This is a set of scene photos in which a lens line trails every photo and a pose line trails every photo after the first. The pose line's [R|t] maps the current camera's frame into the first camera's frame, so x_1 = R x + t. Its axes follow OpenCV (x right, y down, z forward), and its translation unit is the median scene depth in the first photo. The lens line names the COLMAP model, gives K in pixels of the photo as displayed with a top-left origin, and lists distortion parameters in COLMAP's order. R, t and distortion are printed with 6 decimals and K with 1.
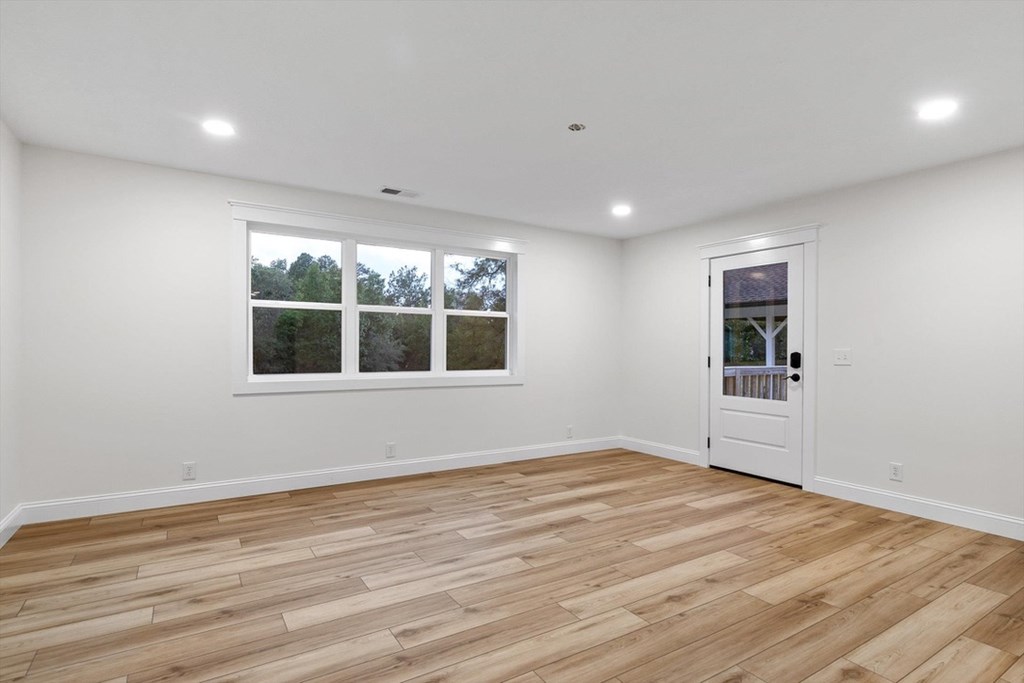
lens RADIAL K [[497.9, 0, 512.0], [0, 497.9, 341.5], [0, 0, 1]] dist [0.000413, 0.000194]
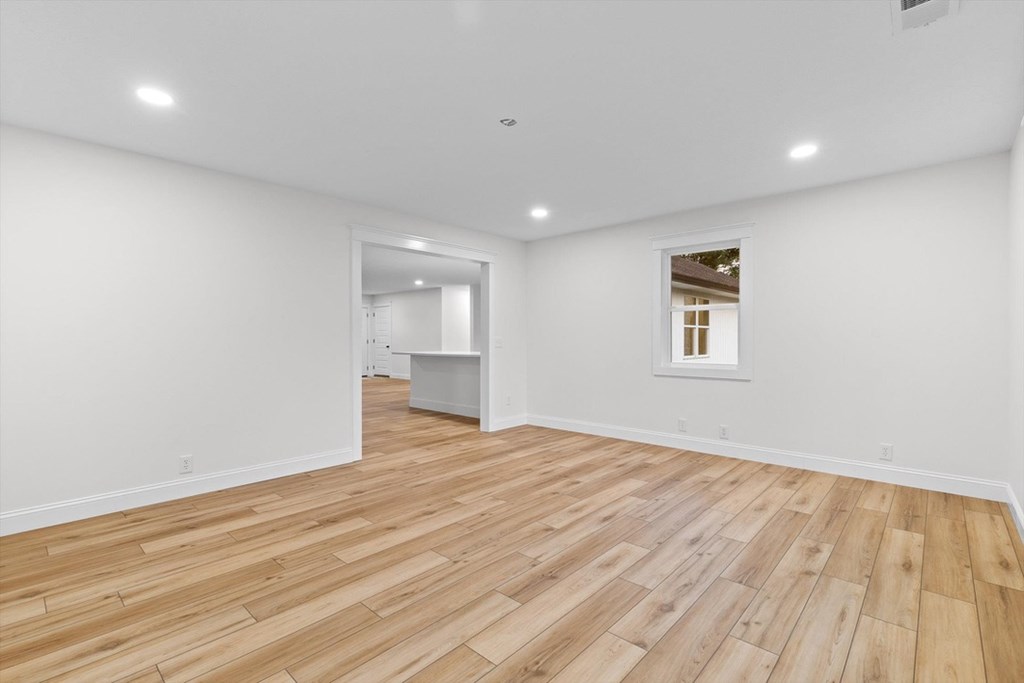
lens RADIAL K [[497.9, 0, 512.0], [0, 497.9, 341.5], [0, 0, 1]] dist [0.000413, 0.000194]
pose [[-0.963144, -0.005126, -0.268938, 0.393117], [-0.003901, 0.999979, -0.005088, 0.028999], [0.268959, -0.003852, -0.963144, 1.979795]]
